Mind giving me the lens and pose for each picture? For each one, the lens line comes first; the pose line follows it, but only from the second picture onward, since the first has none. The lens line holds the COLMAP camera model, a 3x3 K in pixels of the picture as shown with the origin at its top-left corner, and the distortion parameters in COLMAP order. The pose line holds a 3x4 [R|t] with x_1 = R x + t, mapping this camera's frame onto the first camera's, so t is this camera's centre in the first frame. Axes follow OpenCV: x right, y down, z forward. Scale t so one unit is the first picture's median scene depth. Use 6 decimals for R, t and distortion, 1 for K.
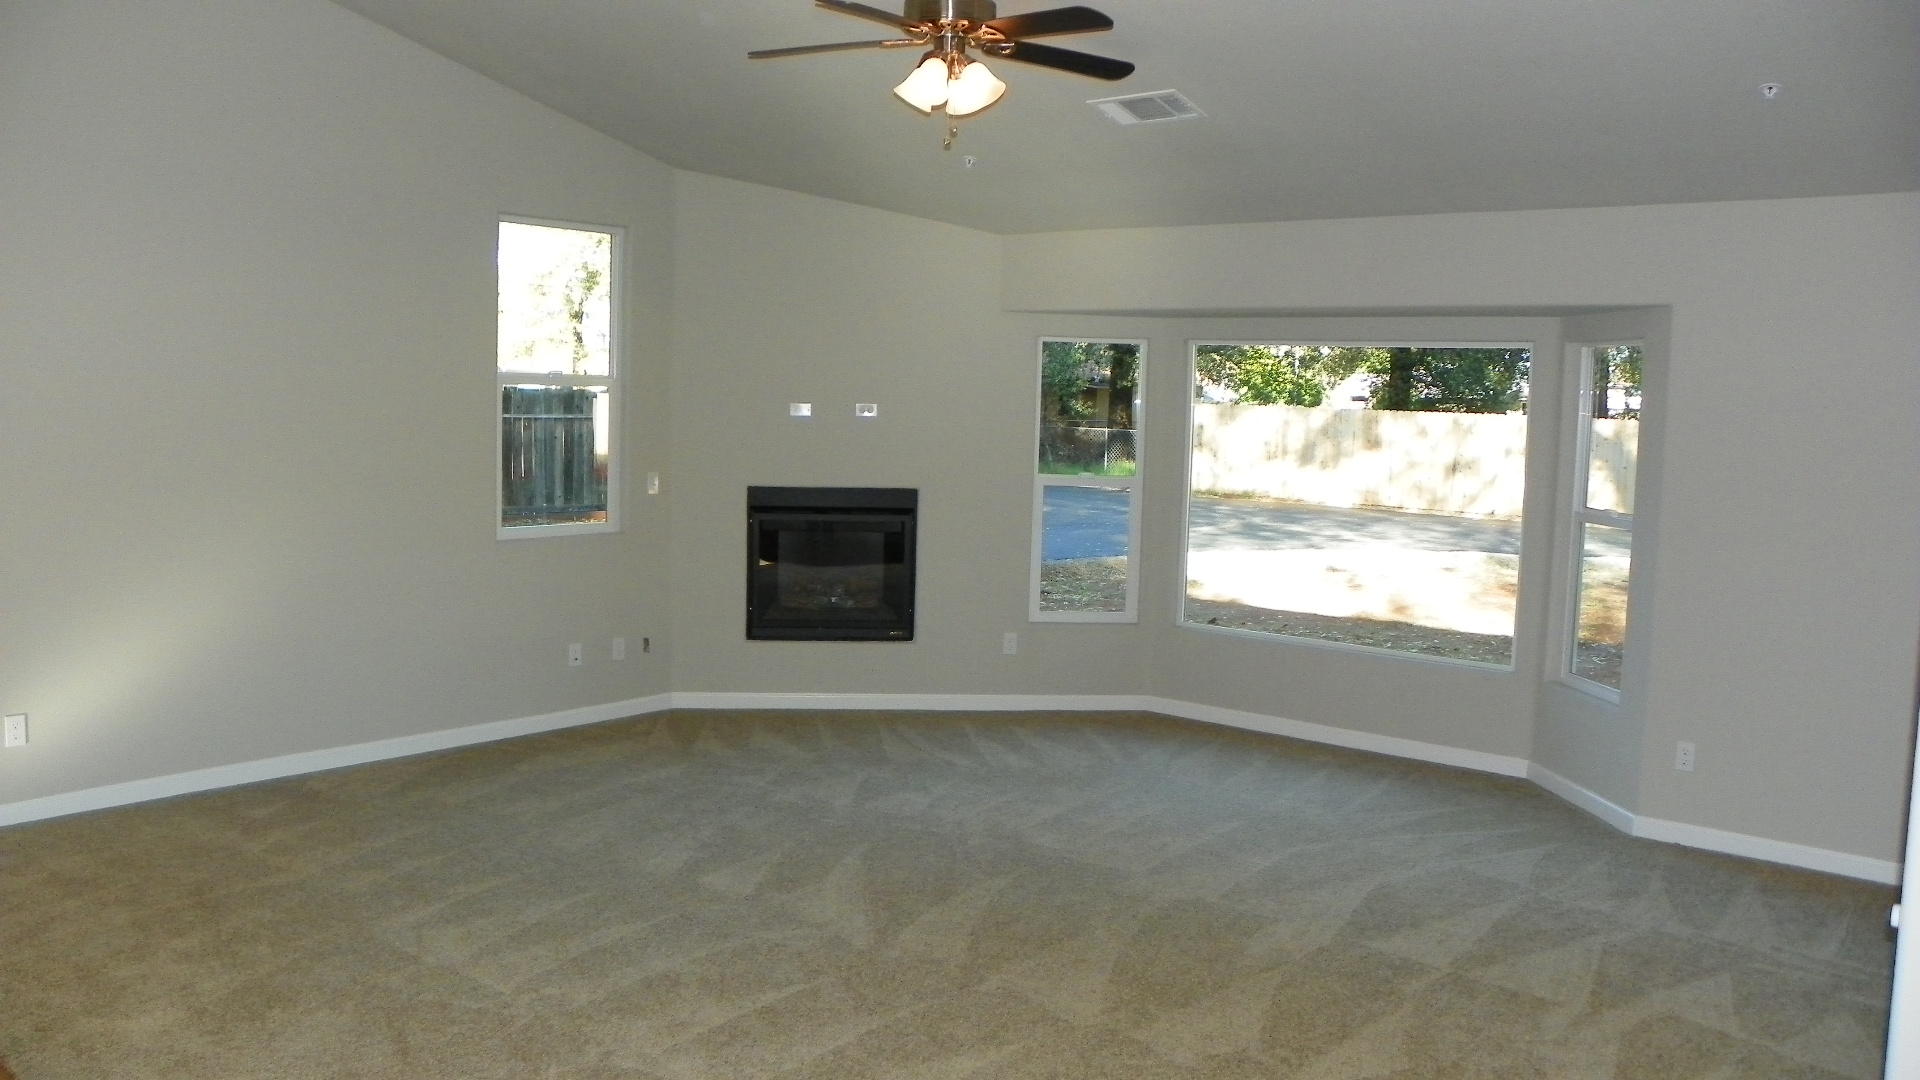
lens RADIAL K [[1480.3, 0, 931.4], [0, 1480.3, 541.4], [0, 0, 1]] dist [-0.150499, 0.093547]
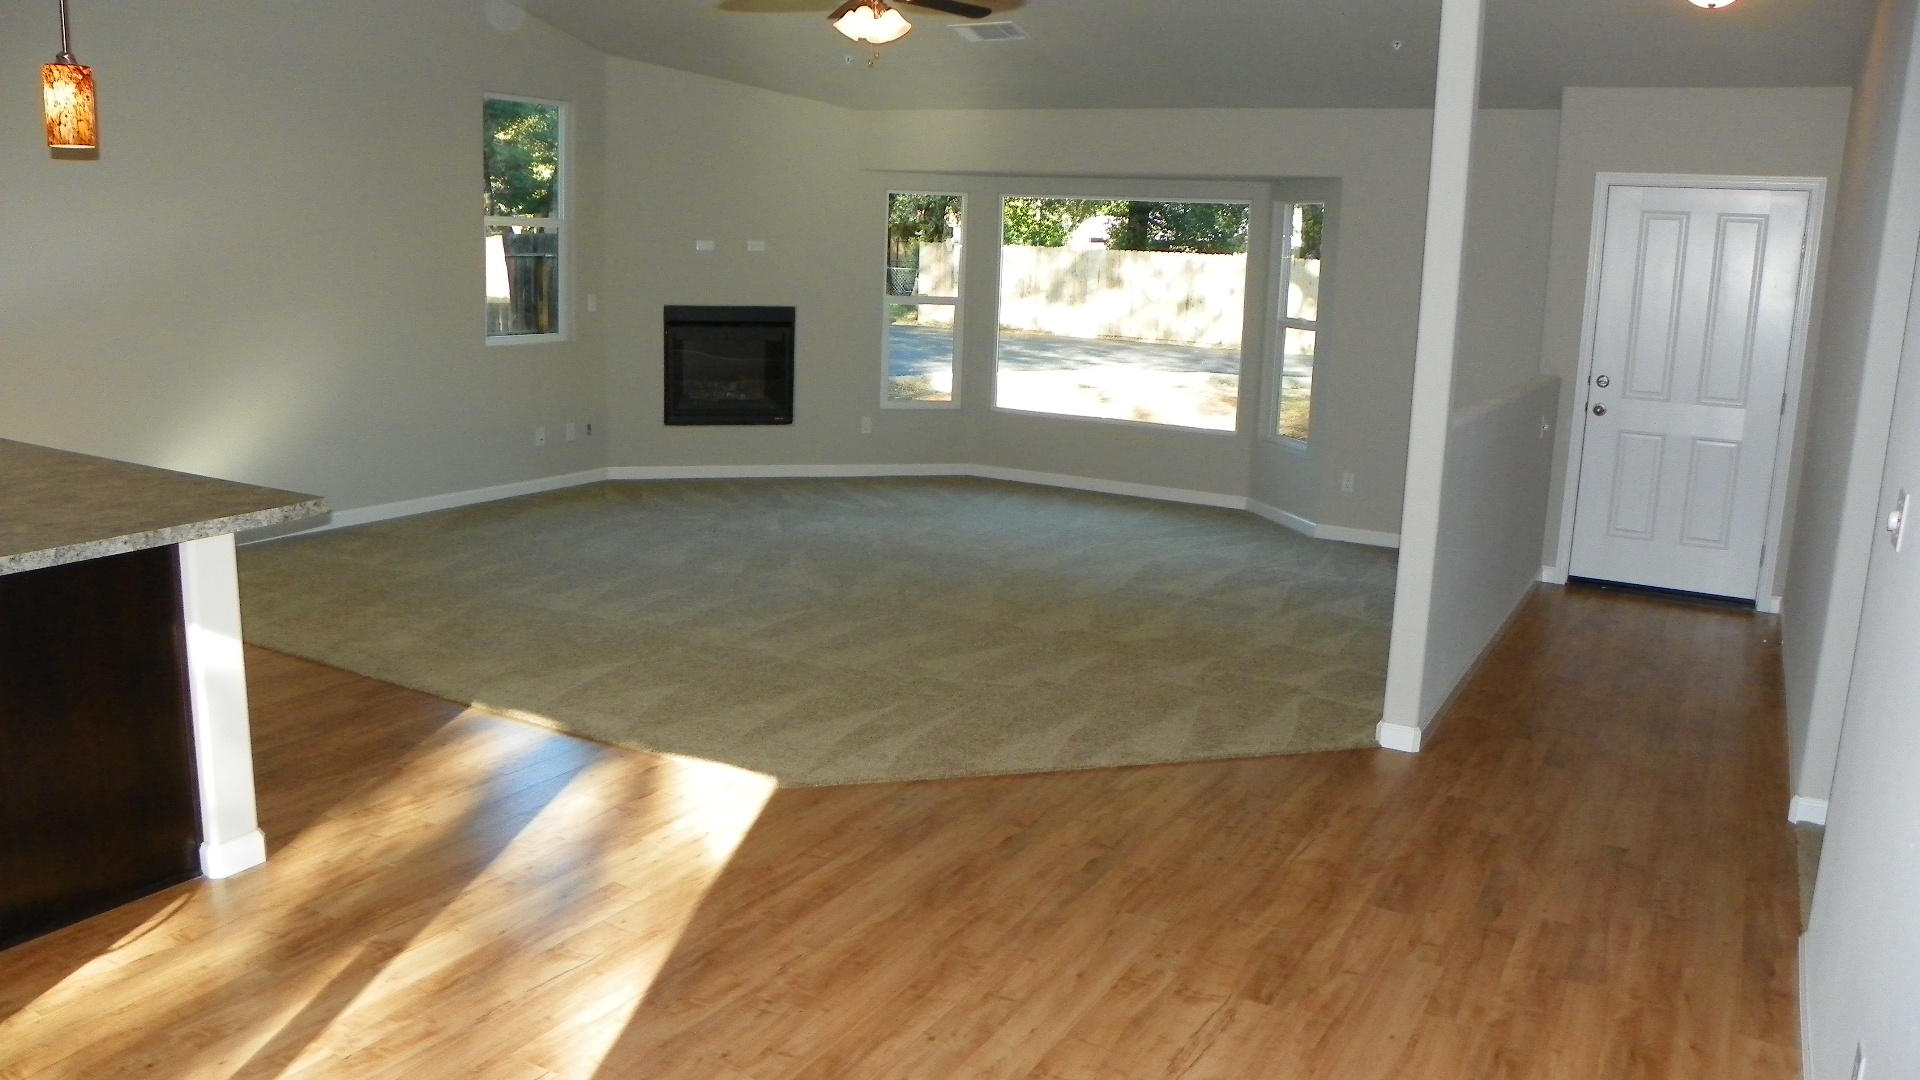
lens RADIAL K [[1480.3, 0, 931.4], [0, 1480.3, 541.4], [0, 0, 1]] dist [-0.150499, 0.093547]
pose [[0.984219, -0.027674, 0.174777, -0.120587], [0.008938, 0.994210, 0.107085, 0.031144], [-0.176728, -0.103833, 0.978767, -0.303904]]
